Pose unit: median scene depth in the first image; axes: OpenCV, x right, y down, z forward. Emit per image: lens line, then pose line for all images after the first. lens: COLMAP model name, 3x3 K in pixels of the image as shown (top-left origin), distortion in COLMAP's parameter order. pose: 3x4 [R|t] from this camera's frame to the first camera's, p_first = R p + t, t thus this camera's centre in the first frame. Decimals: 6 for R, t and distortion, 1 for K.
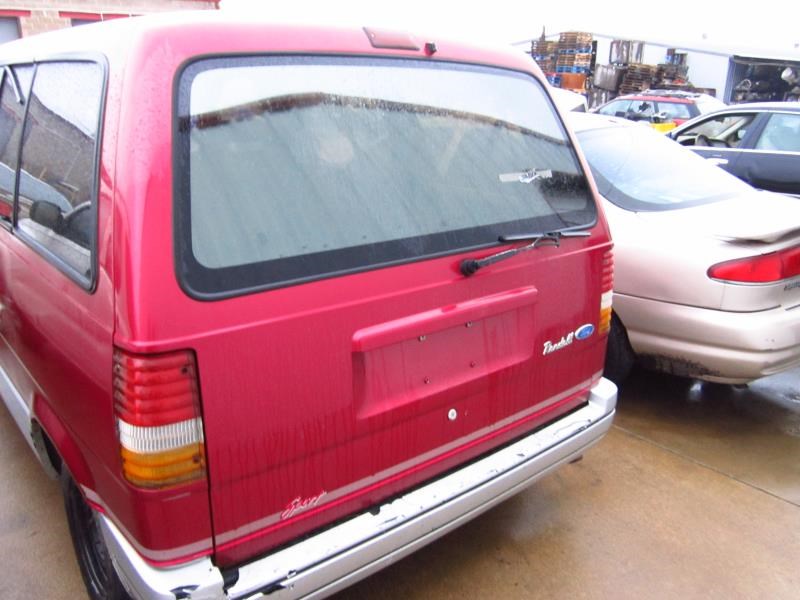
lens RADIAL K [[640.4, 0, 394.0], [0, 640.4, 302.9], [0, 0, 1]] dist [-0.050445, 0.002078]
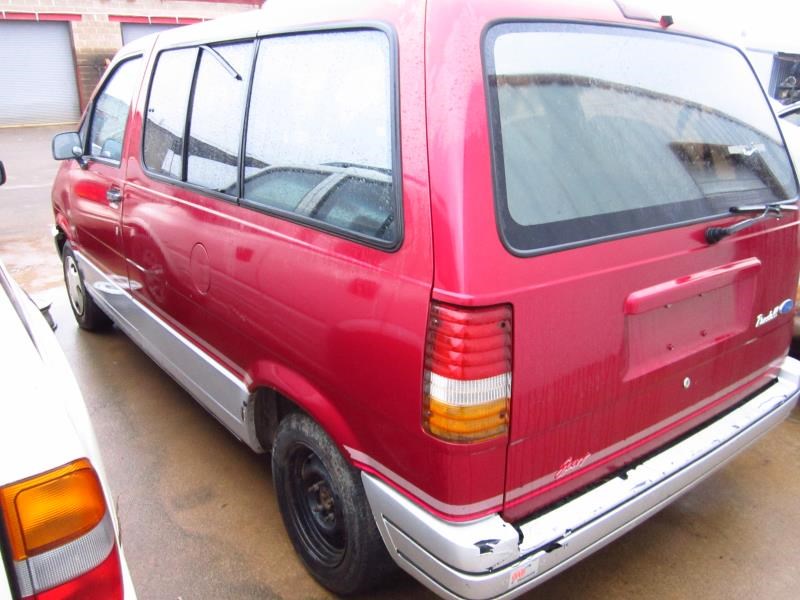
lens RADIAL K [[640.4, 0, 402.0], [0, 640.4, 302.1], [0, 0, 1]] dist [-0.050445, 0.002078]
pose [[0.999026, 0.003703, -0.043972, -0.345011], [-0.003807, 0.999990, -0.002273, 0.056479], [0.043963, 0.002438, 0.999030, -0.021300]]
